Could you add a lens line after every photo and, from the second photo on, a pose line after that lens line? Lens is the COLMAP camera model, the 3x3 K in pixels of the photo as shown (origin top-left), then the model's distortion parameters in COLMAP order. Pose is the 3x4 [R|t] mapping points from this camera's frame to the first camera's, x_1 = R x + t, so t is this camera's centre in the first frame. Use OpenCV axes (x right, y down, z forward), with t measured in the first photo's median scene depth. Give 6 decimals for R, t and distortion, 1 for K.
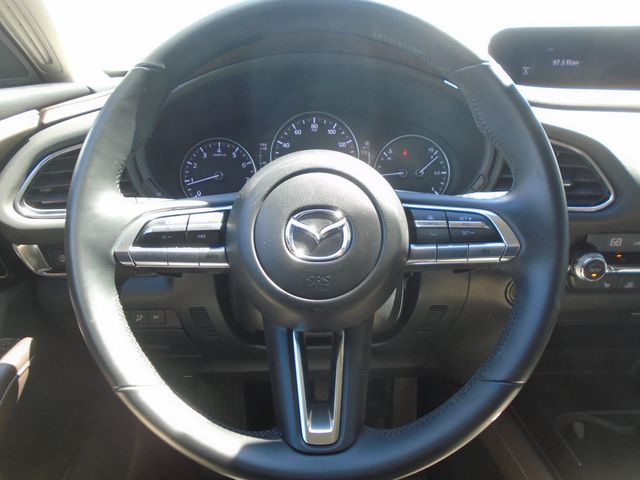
lens RADIAL K [[493.1, 0, 321.9], [0, 493.1, 242.9], [0, 0, 1]] dist [-0.019832, 0.012554]
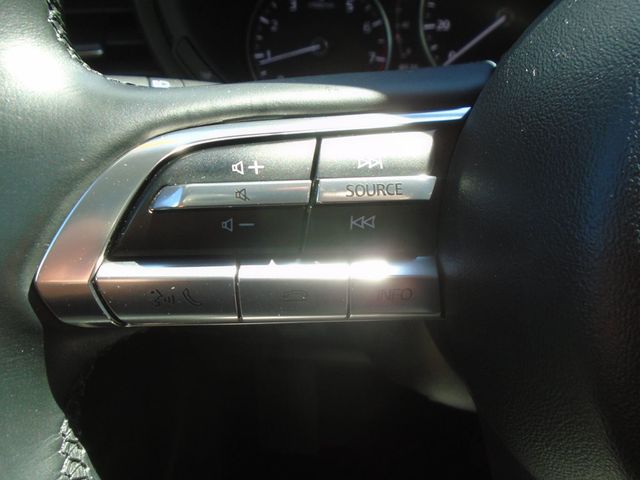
lens RADIAL K [[493.1, 0, 319.2], [0, 493.1, 241.4], [0, 0, 1]] dist [-0.019832, 0.012554]
pose [[0.994252, 0.057417, -0.090364, -0.185251], [-0.039589, 0.981376, 0.187972, -0.040175], [0.099474, -0.183314, 0.978009, 0.558678]]
